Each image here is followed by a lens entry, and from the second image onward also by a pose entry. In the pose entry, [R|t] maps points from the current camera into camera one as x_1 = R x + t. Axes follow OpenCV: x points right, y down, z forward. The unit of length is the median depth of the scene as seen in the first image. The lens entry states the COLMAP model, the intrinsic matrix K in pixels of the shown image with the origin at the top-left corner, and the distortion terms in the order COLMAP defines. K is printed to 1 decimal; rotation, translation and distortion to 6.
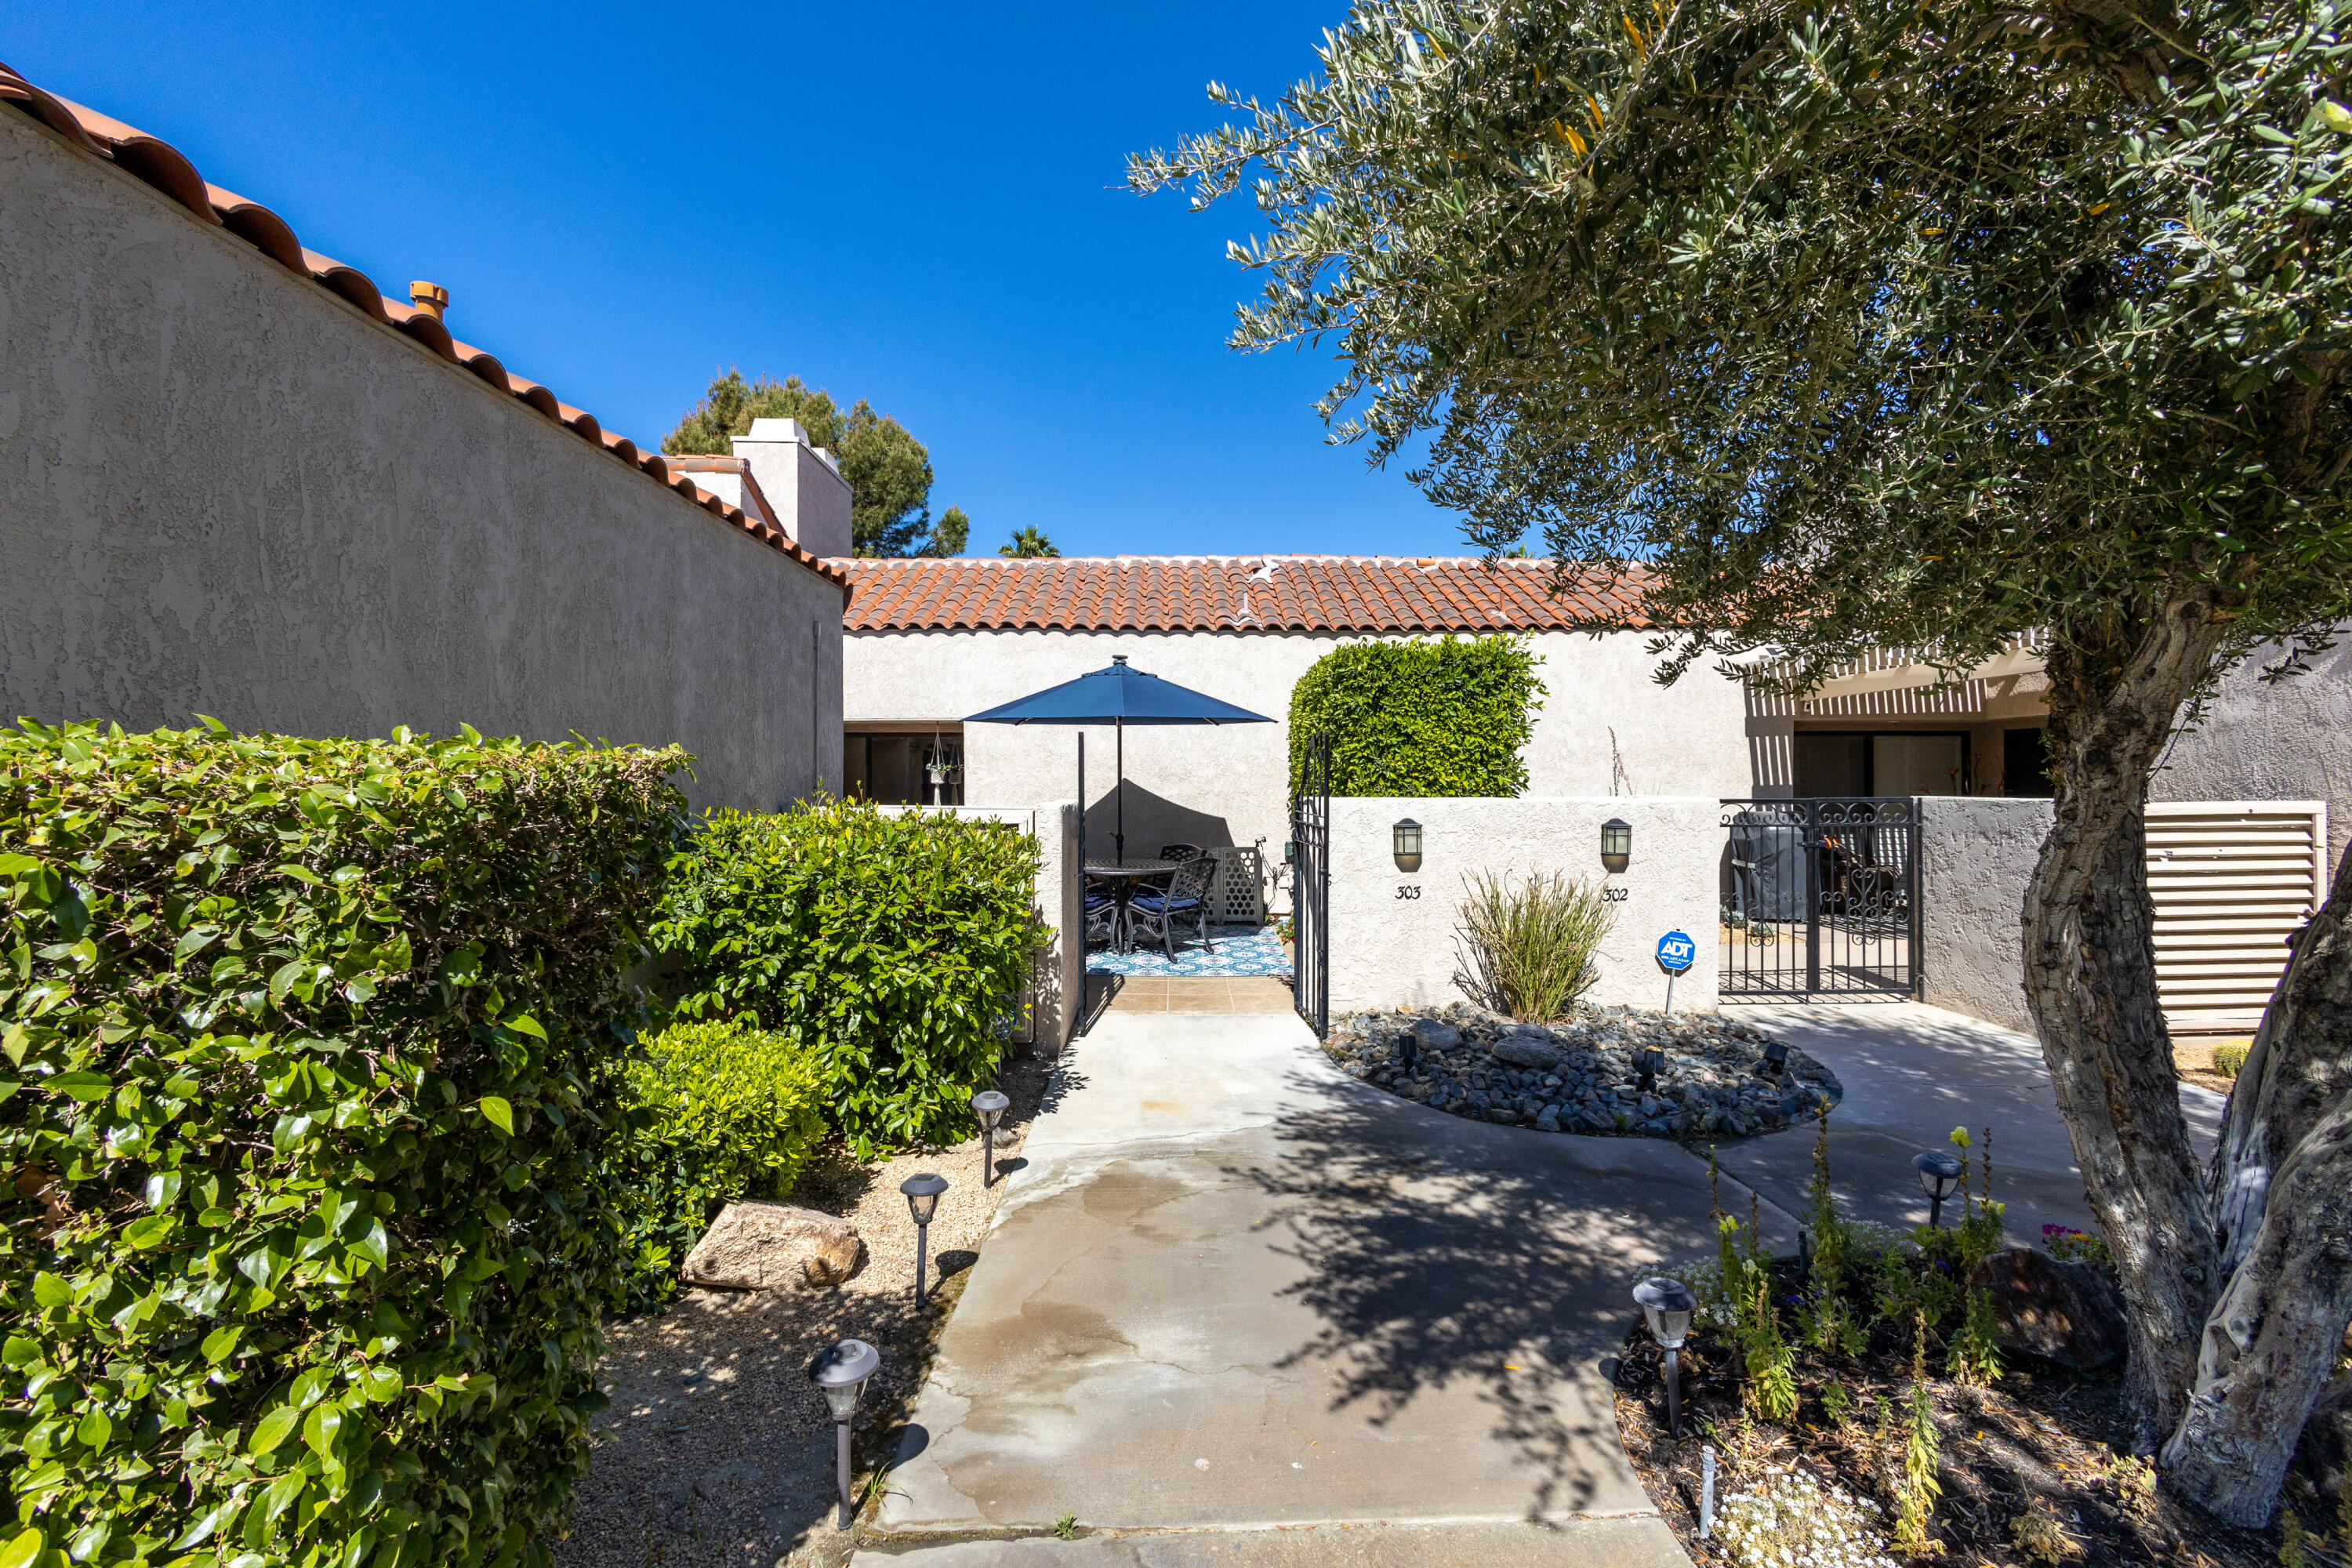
lens RADIAL K [[993.8, 0, 1179.1], [0, 993.8, 775.6], [0, 0, 1]] dist [-0.005568, -0.000113]
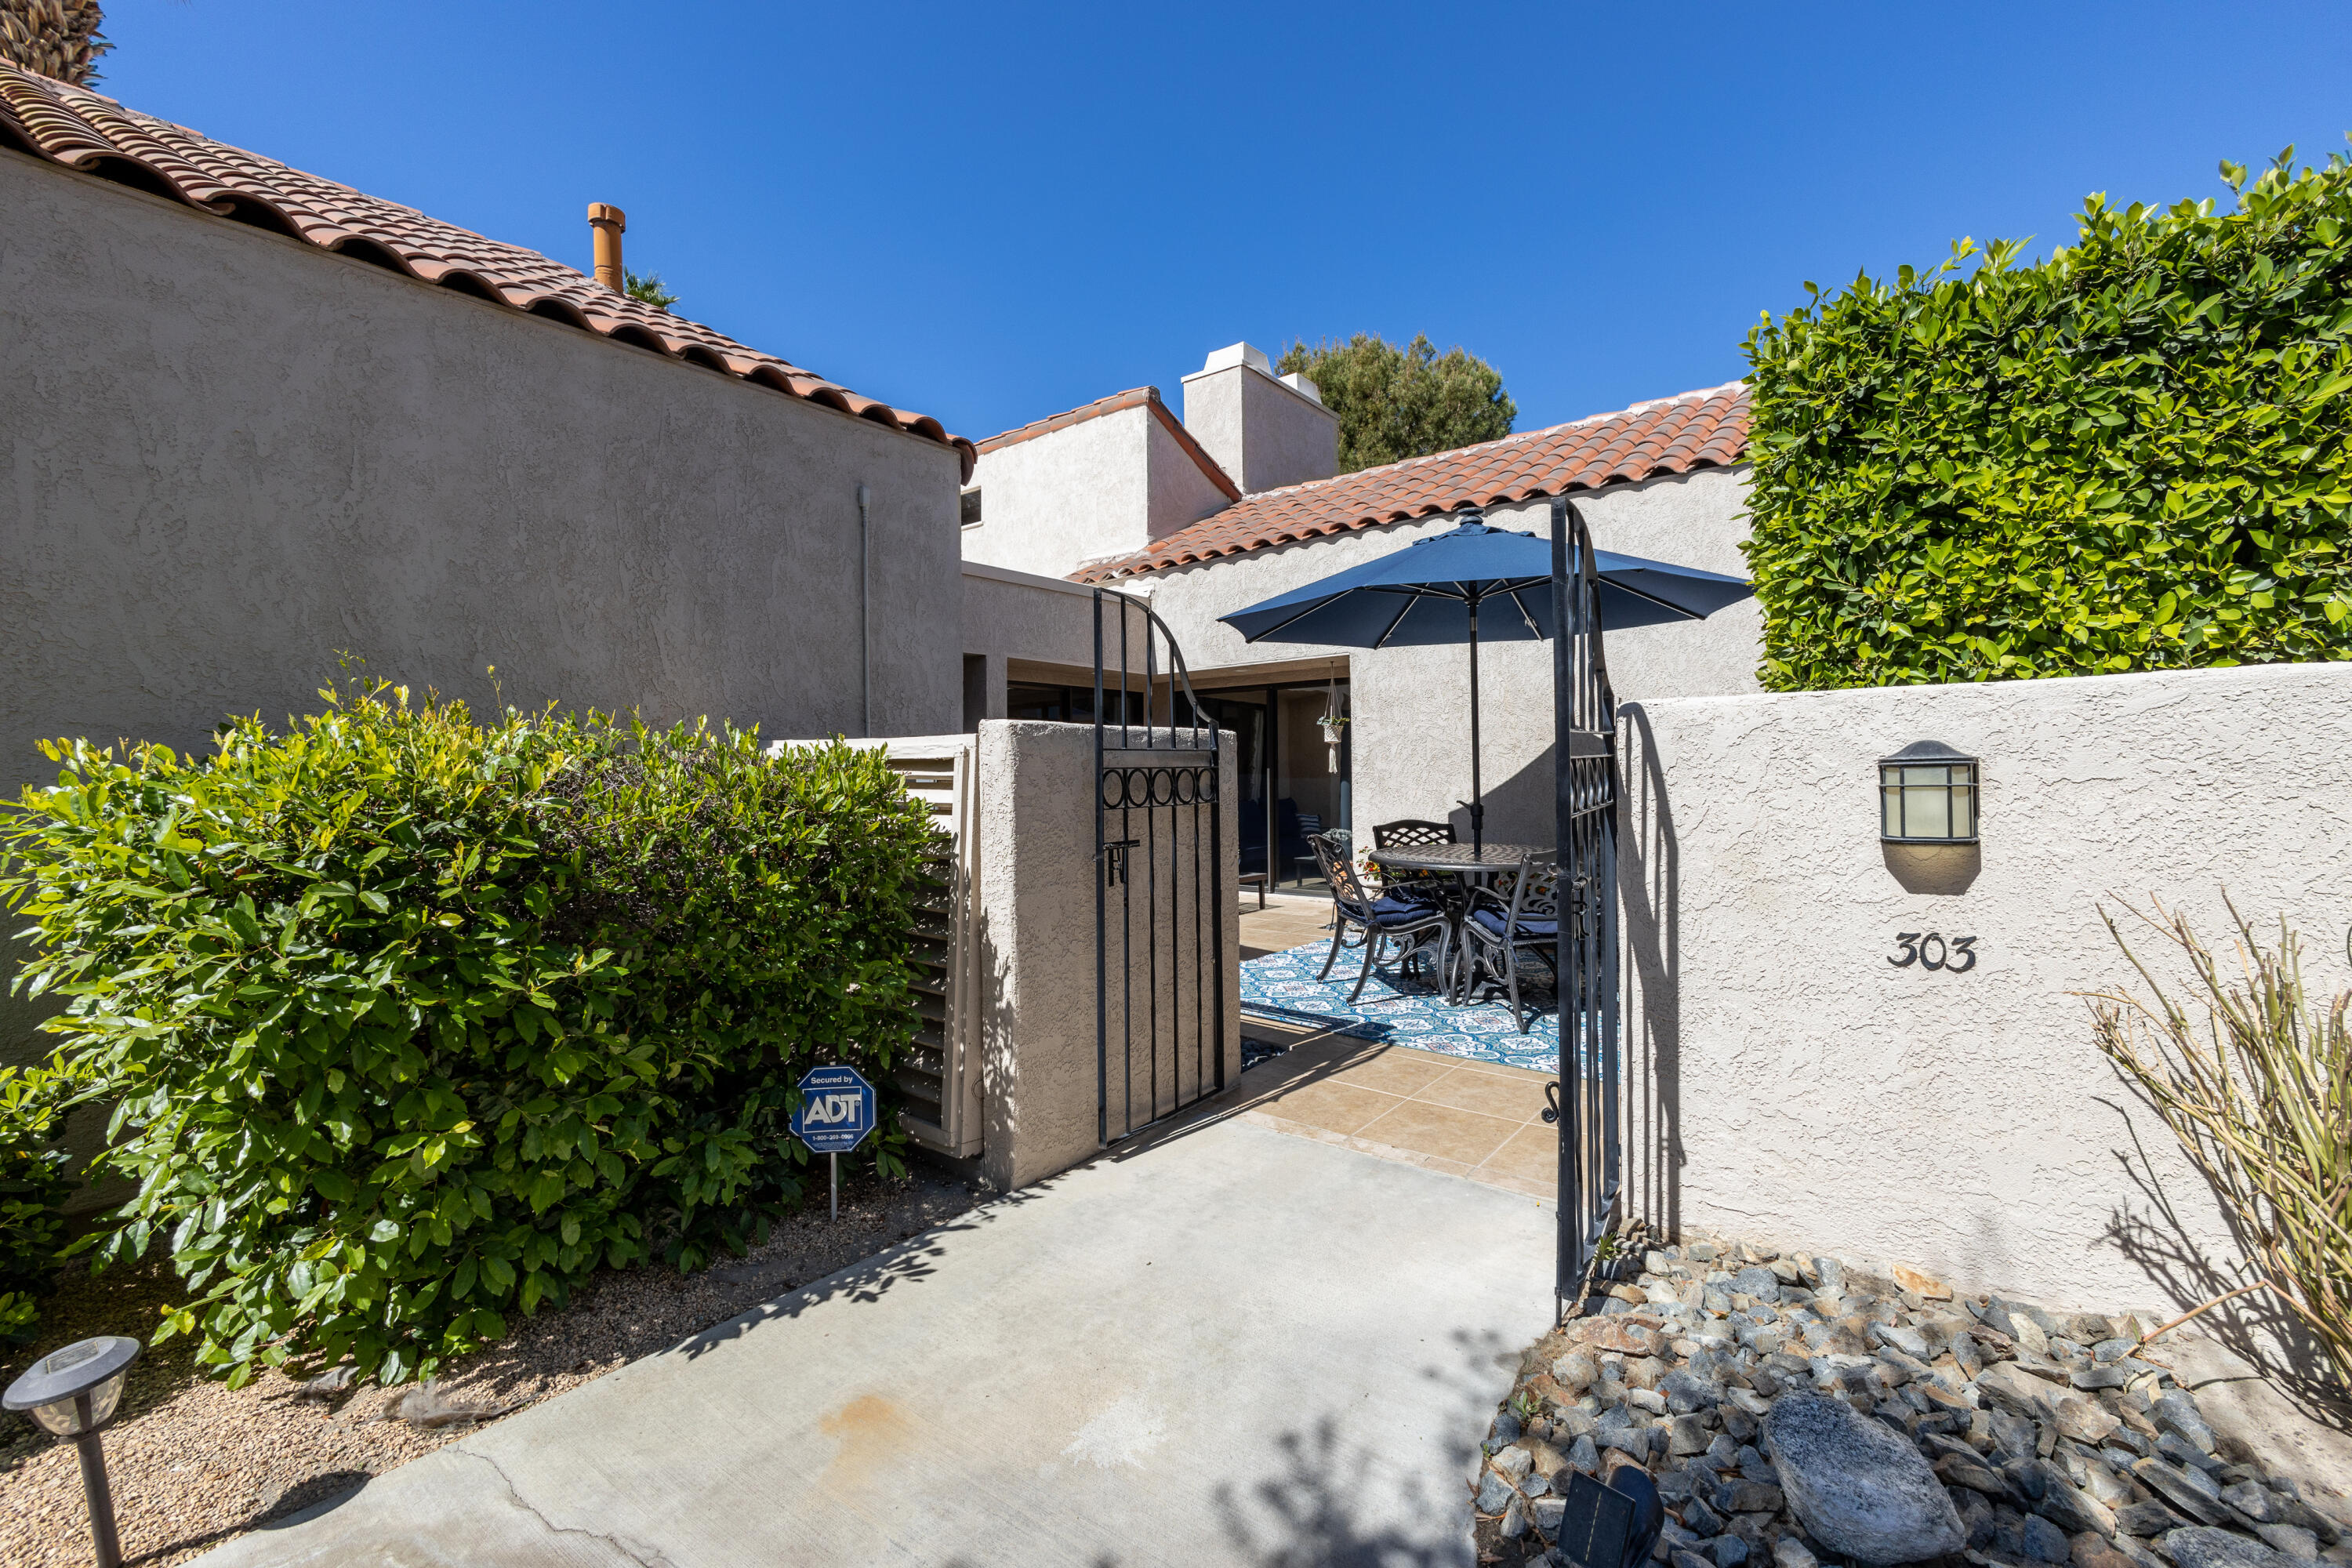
lens RADIAL K [[993.8, 0, 1179.1], [0, 993.8, 775.6], [0, 0, 1]] dist [-0.005568, -0.000113]
pose [[0.778368, -0.010070, -0.627727, 0.238070], [0.014576, 0.999892, 0.002033, 0.049646], [0.627639, -0.010732, 0.778431, 0.547815]]
